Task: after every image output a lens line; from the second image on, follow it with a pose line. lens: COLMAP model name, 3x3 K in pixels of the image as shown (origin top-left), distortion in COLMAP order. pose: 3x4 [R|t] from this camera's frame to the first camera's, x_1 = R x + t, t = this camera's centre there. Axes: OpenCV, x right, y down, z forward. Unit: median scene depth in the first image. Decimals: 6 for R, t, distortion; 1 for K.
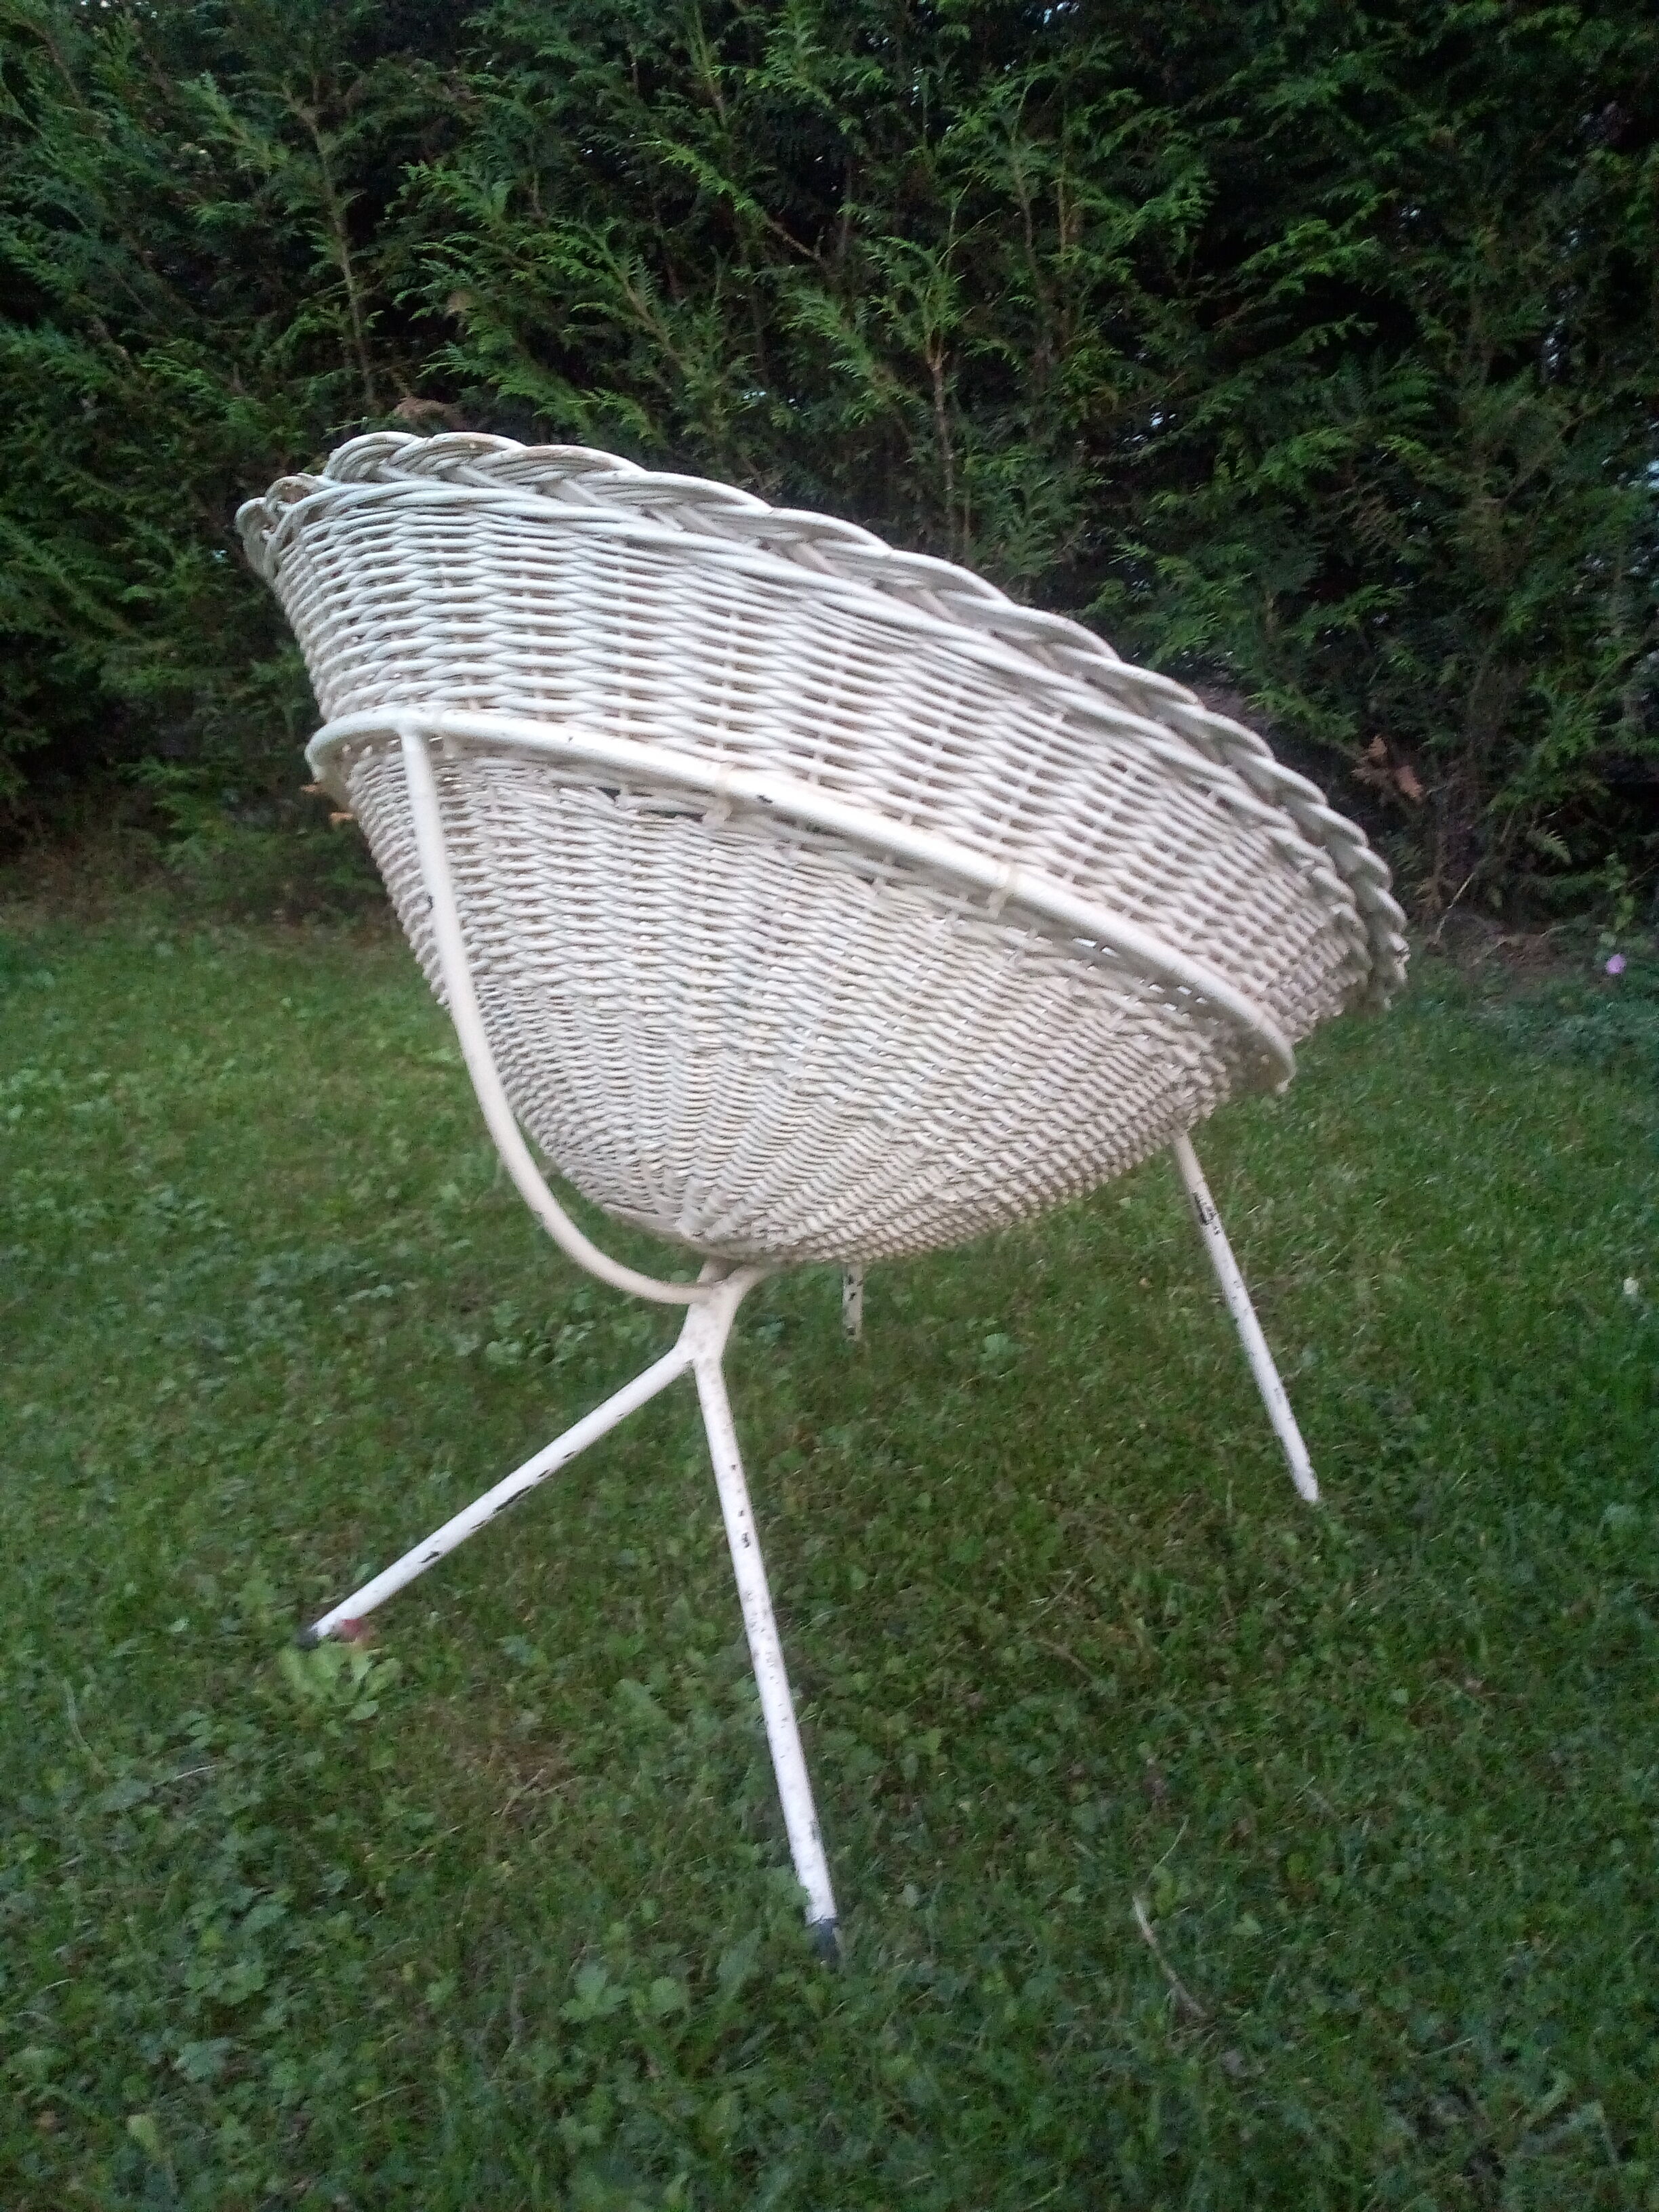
lens RADIAL K [[1915.4, 0, 832.2], [0, 1915.4, 1068.6], [0, 0, 1]] dist [0.017842, -0.054737]
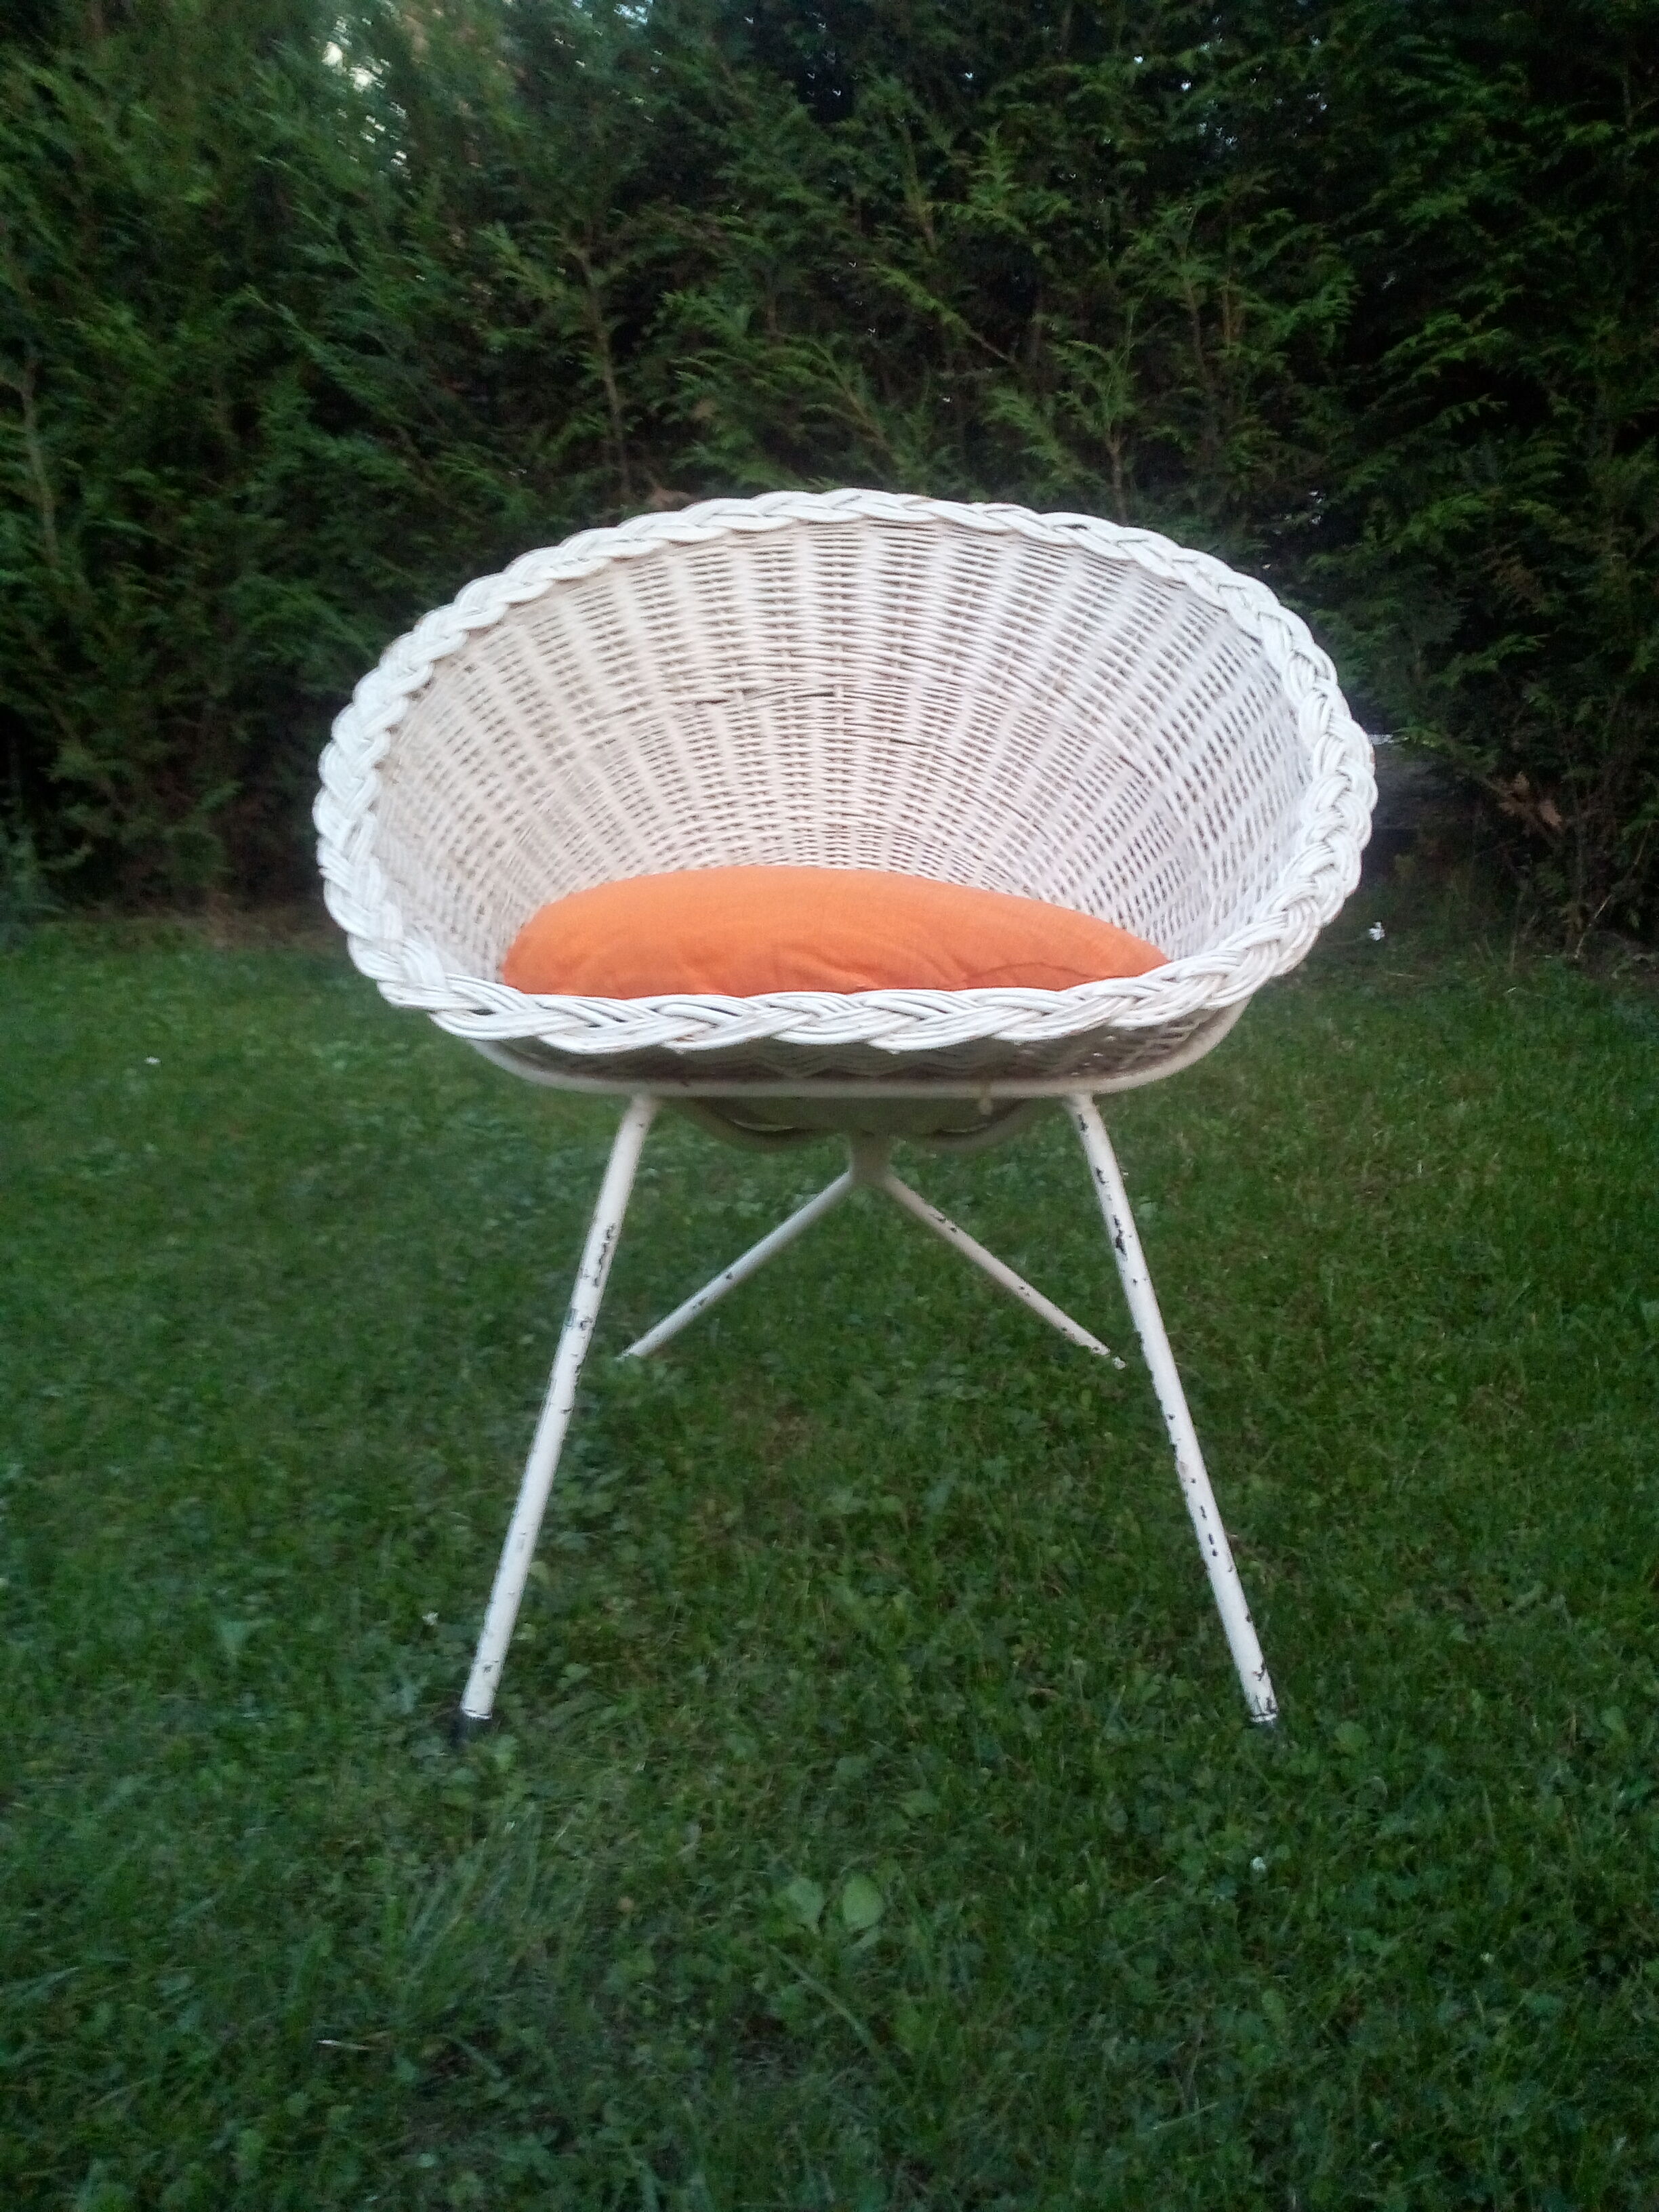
lens RADIAL K [[1900.7, 0, 823.5], [0, 1900.7, 1047.6], [0, 0, 1]] dist [0.064275, -0.143474]
pose [[0.994588, 0.009121, -0.103501, 0.002256], [-0.015891, 0.997773, -0.064776, 0.068980], [0.102680, 0.066070, 0.992518, -0.133538]]
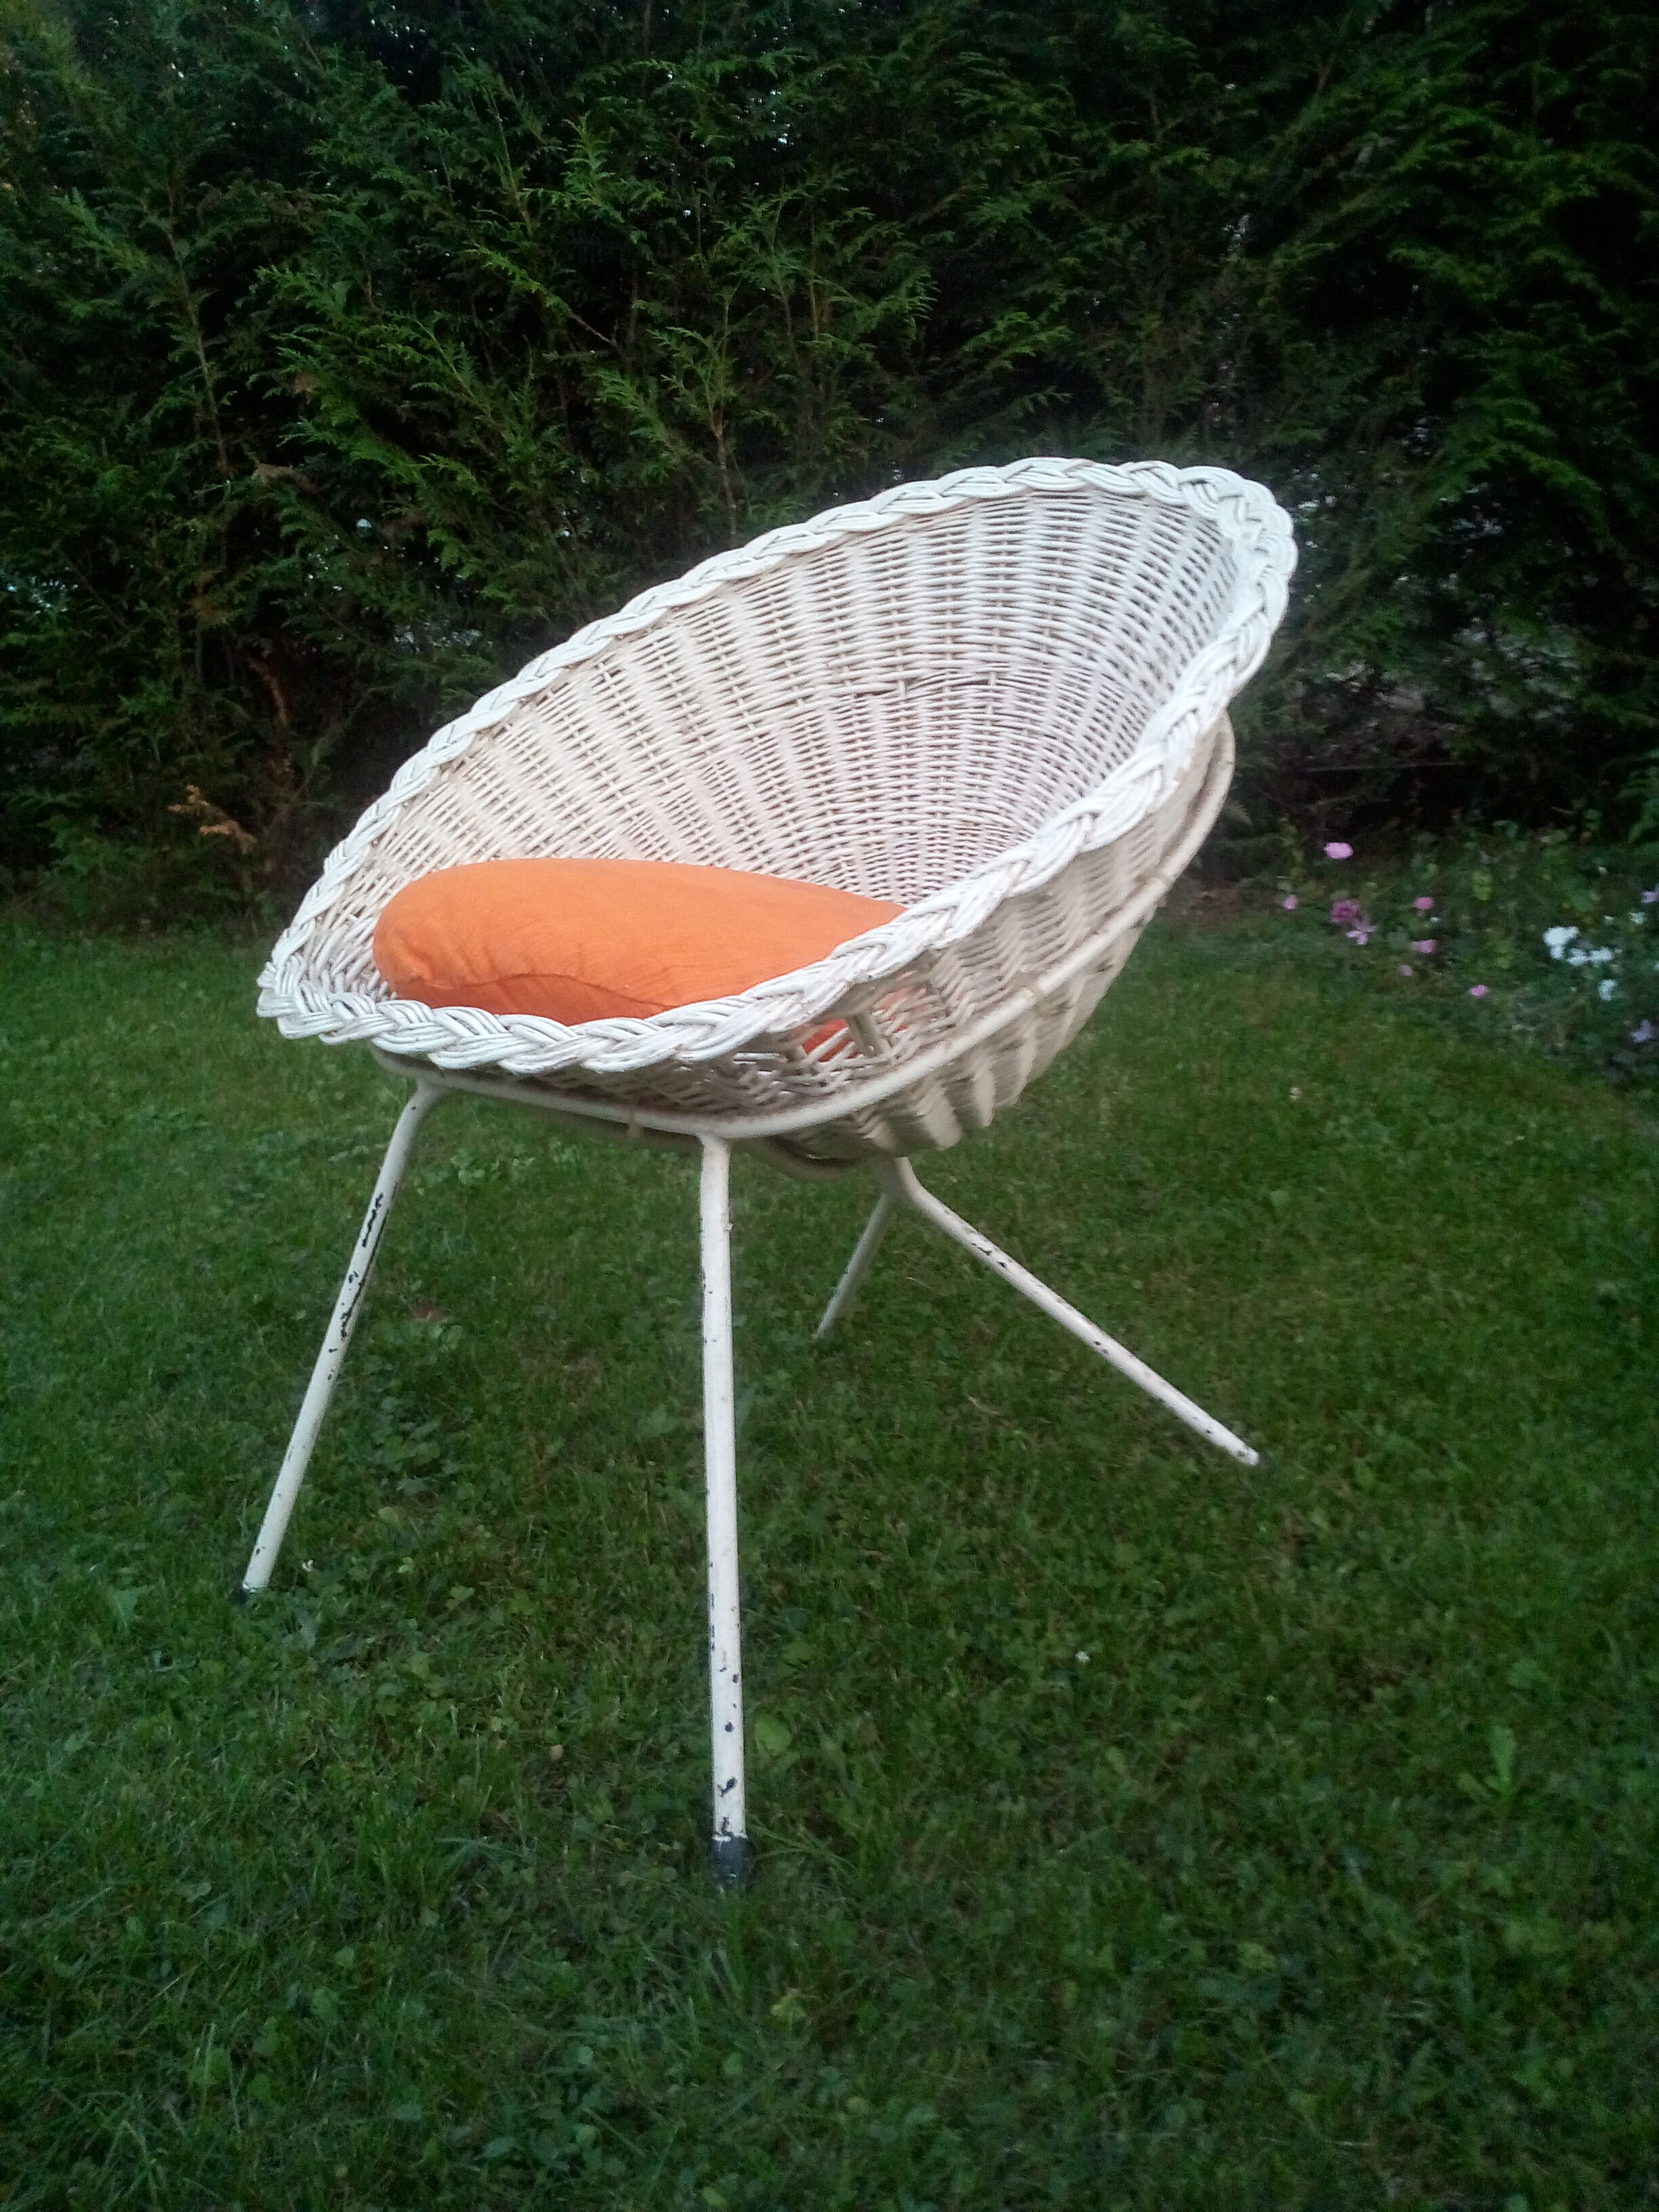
lens RADIAL K [[1900.7, 0, 823.5], [0, 1900.7, 1047.6], [0, 0, 1]] dist [0.064275, -0.143474]
pose [[0.990802, -0.053208, 0.124424, -0.050667], [0.058128, 0.997651, -0.036253, 0.068616], [-0.122203, 0.043152, 0.991567, -0.186800]]
